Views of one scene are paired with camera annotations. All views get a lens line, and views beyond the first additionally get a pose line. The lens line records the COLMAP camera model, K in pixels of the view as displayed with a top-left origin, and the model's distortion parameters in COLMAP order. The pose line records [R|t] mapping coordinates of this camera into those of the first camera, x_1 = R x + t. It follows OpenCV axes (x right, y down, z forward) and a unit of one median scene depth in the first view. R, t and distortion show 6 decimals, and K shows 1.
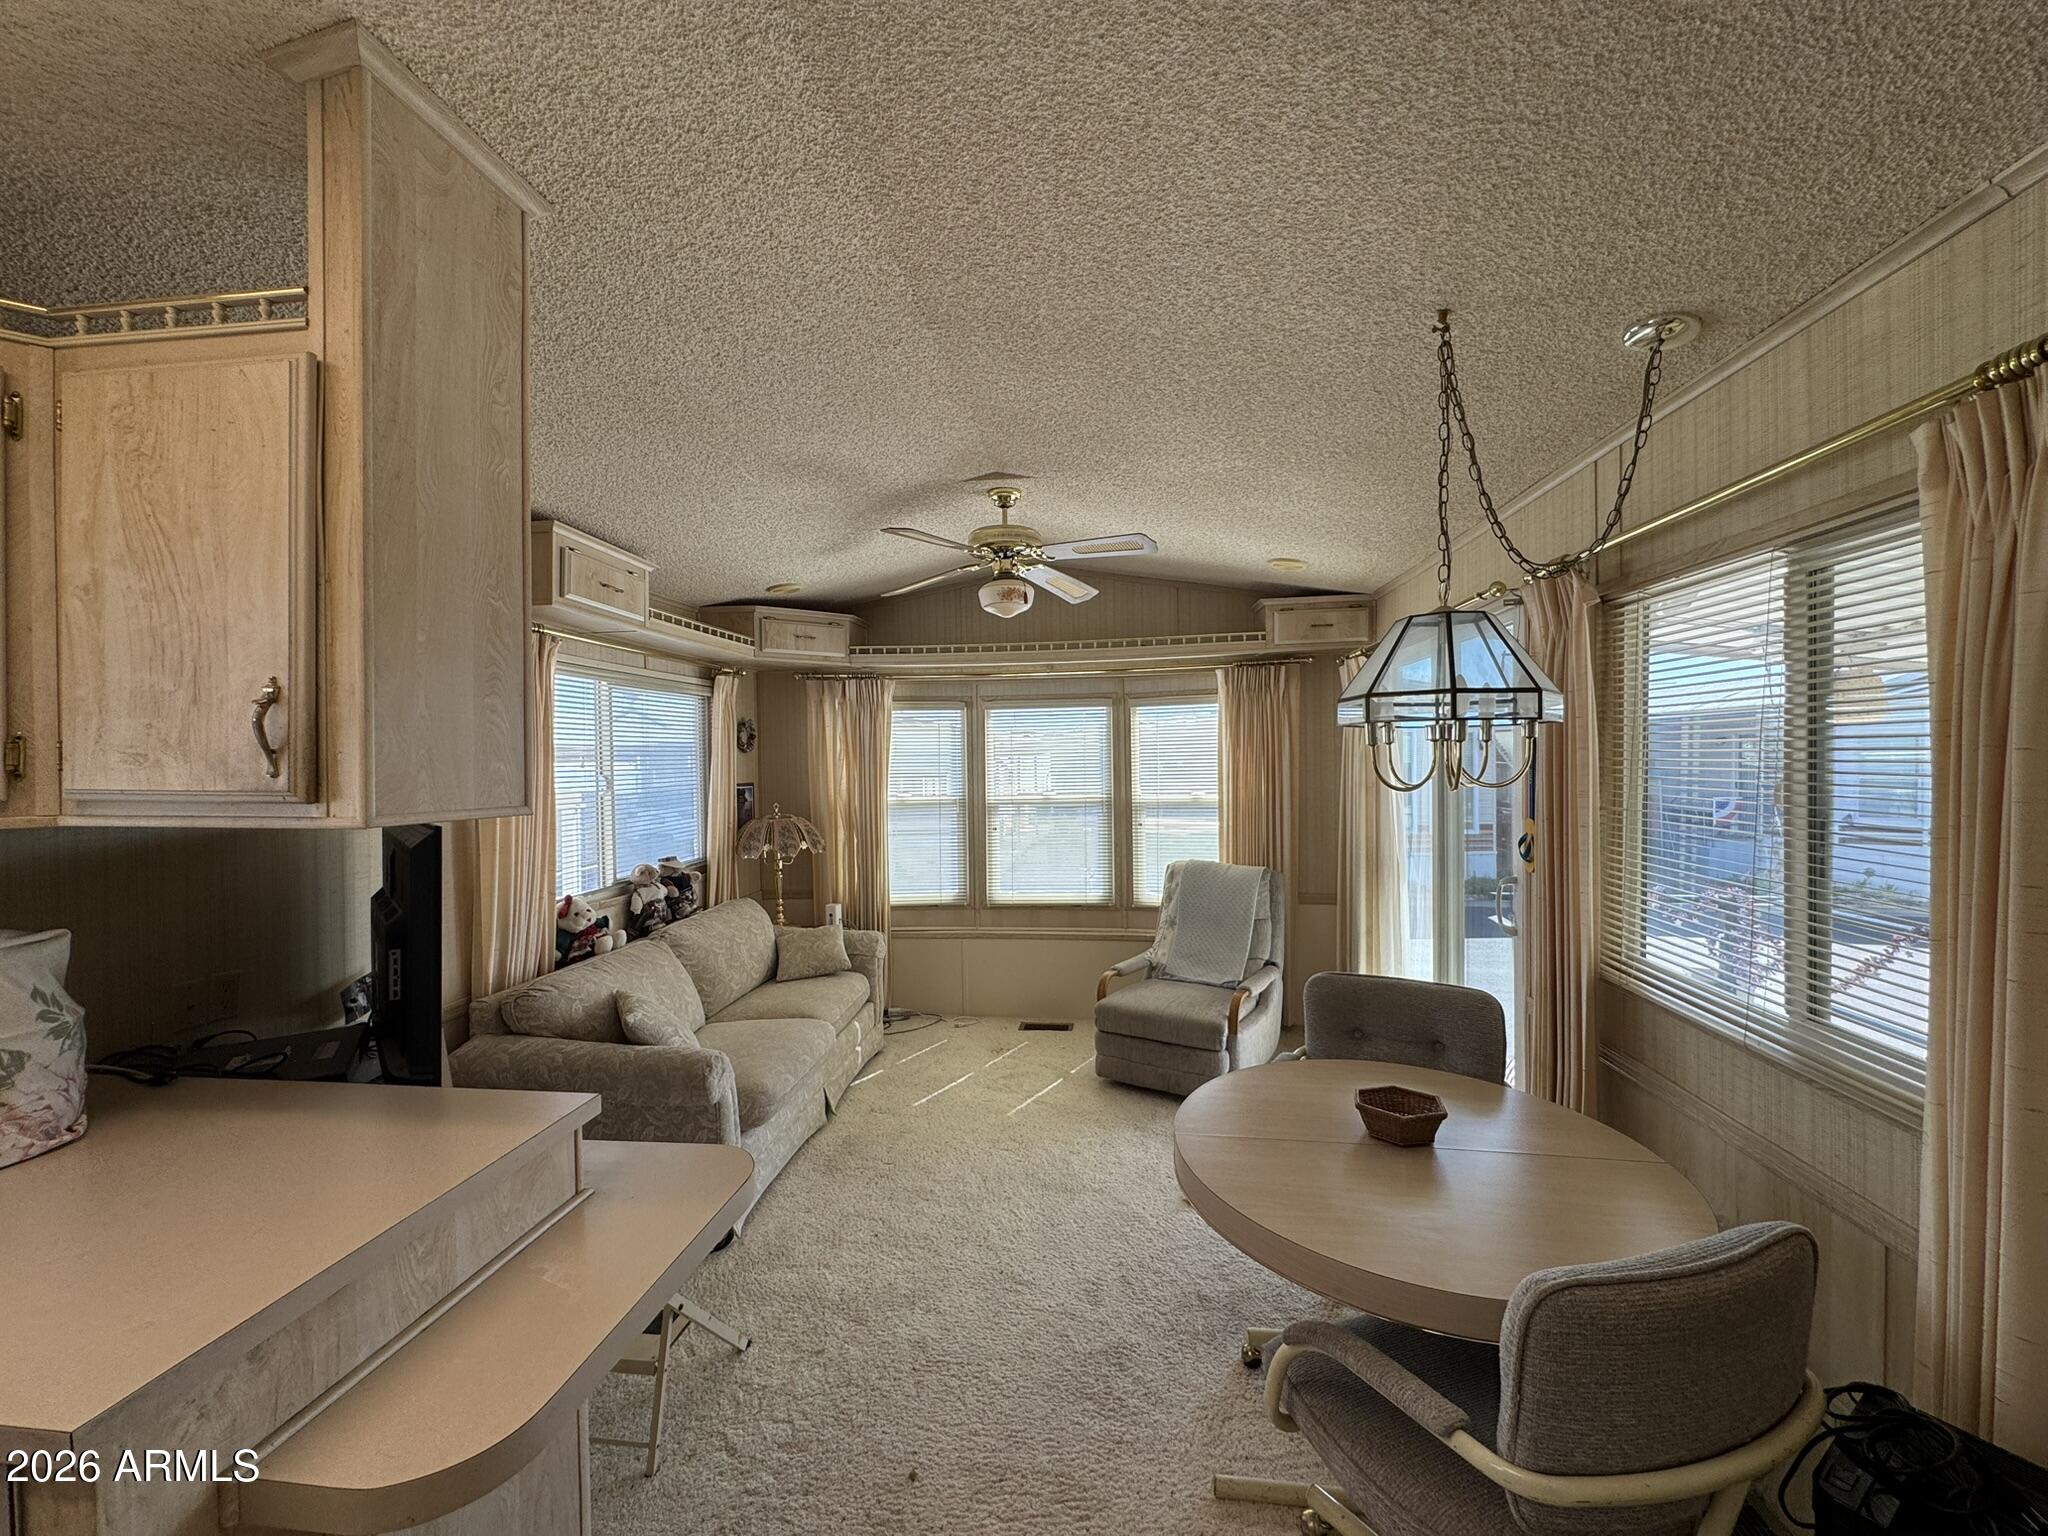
lens RADIAL K [[825.6, 0, 1016.8], [0, 825.6, 767.3], [0, 0, 1]] dist [0.000034, -0.000086]
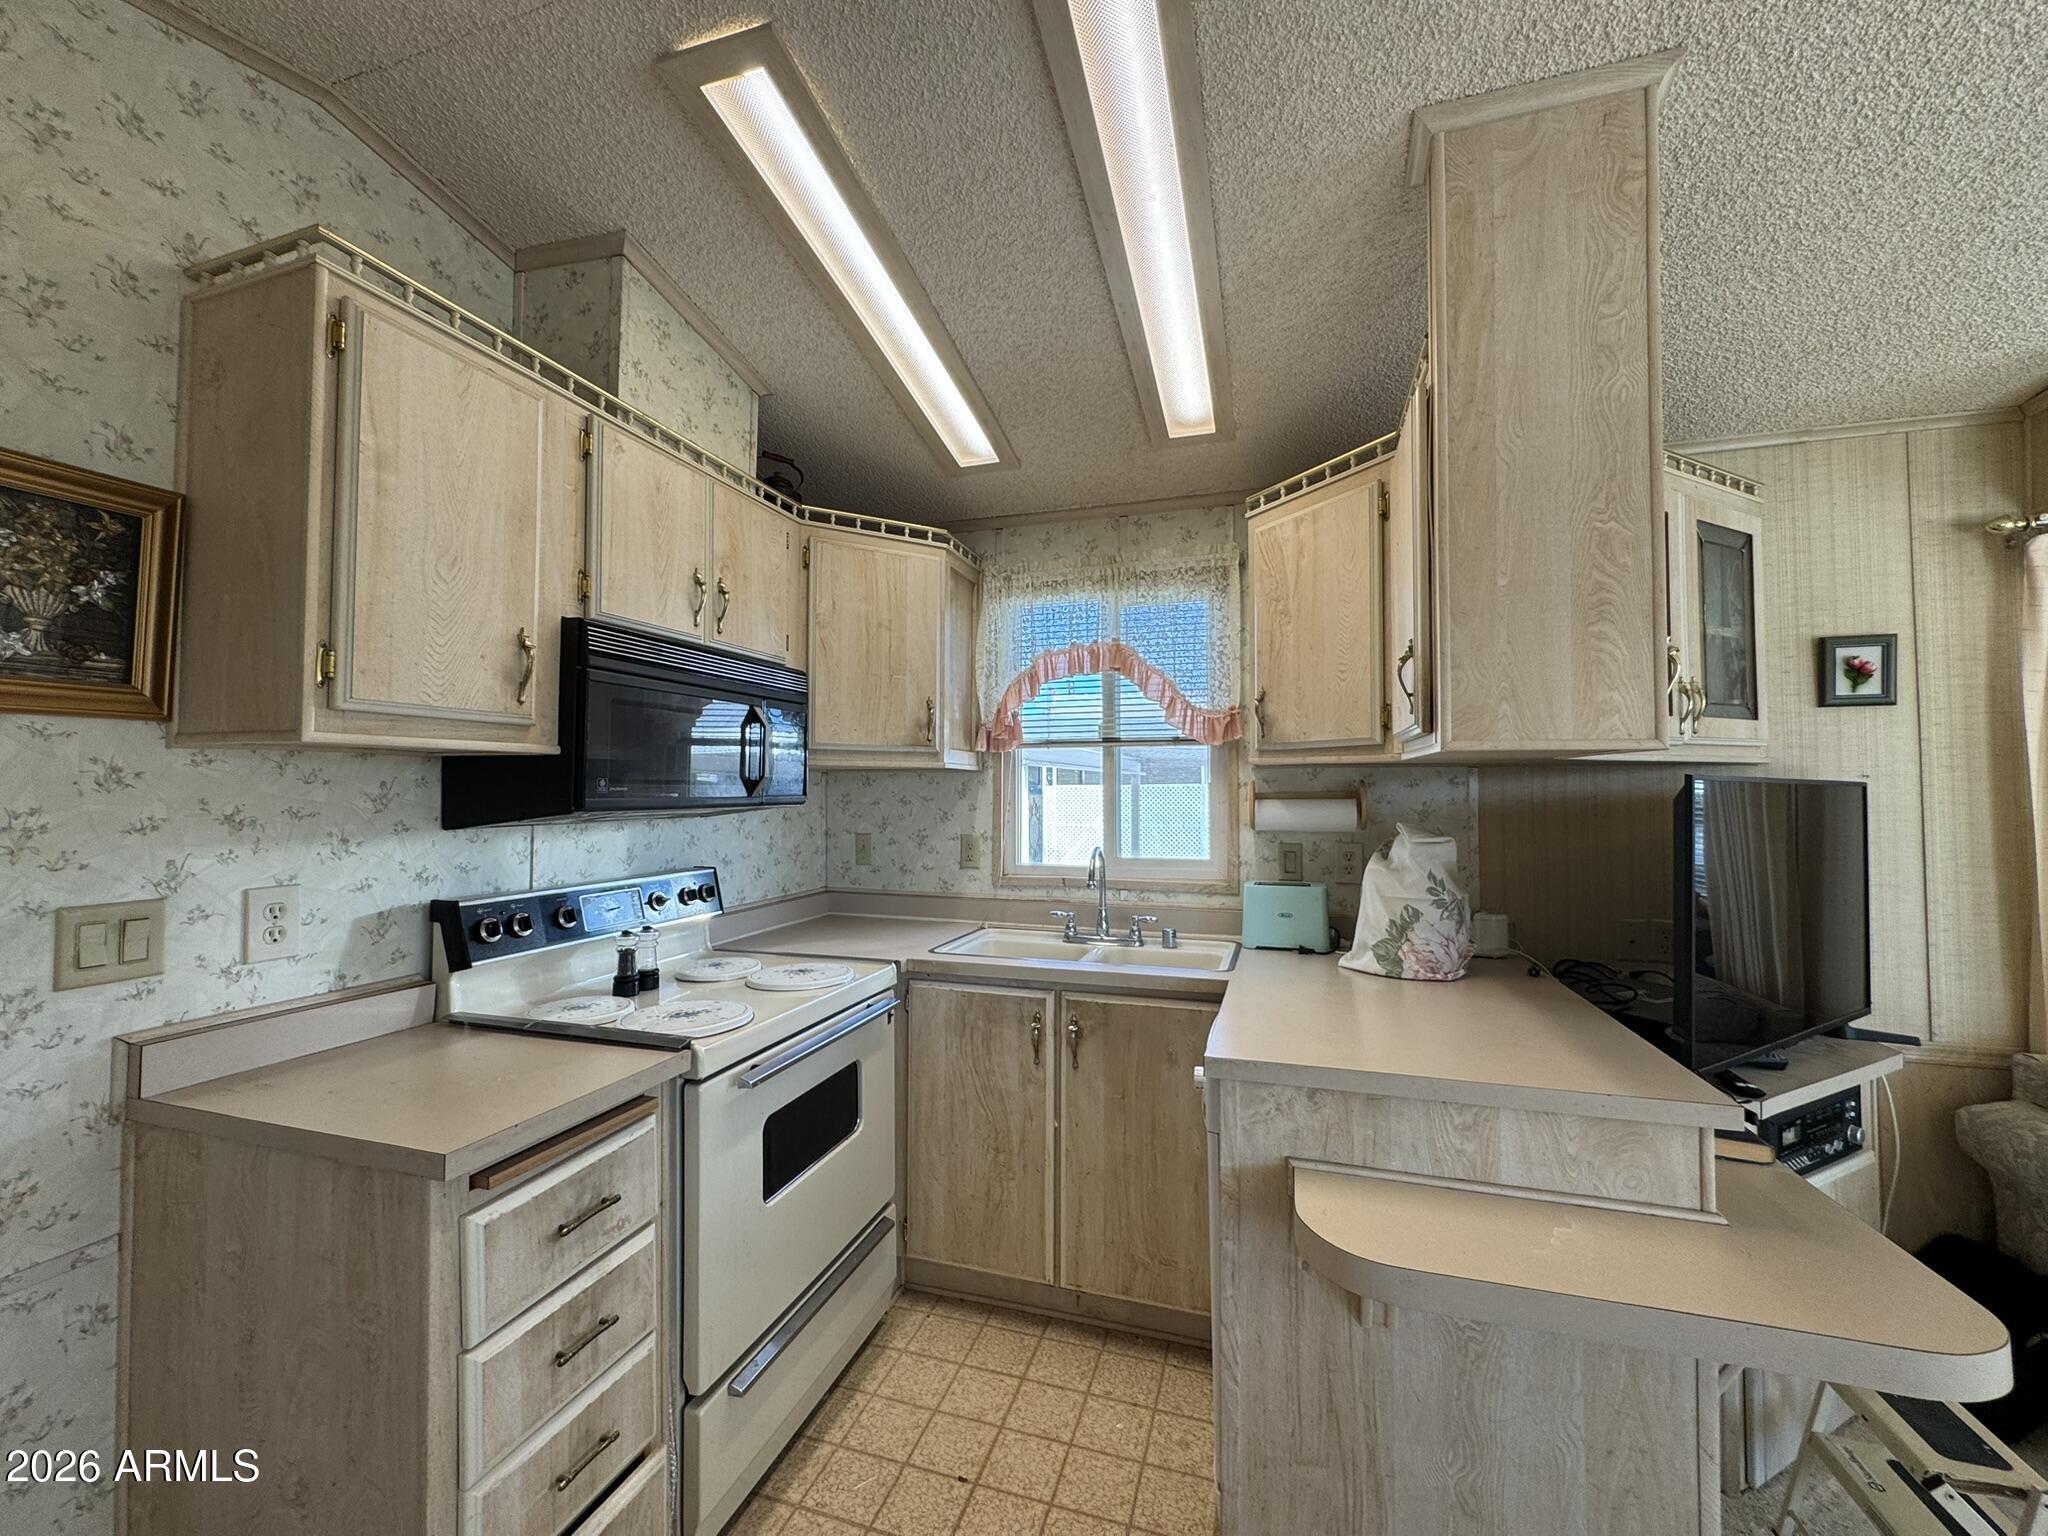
lens RADIAL K [[825.6, 0, 1013.5], [0, 825.6, 774.6], [0, 0, 1]] dist [0.000034, -0.000086]
pose [[-0.174682, -0.011862, -0.984553, 0.445891], [-0.004867, 0.999926, -0.011184, 0.108739], [0.984613, 0.002838, -0.174727, 0.507830]]
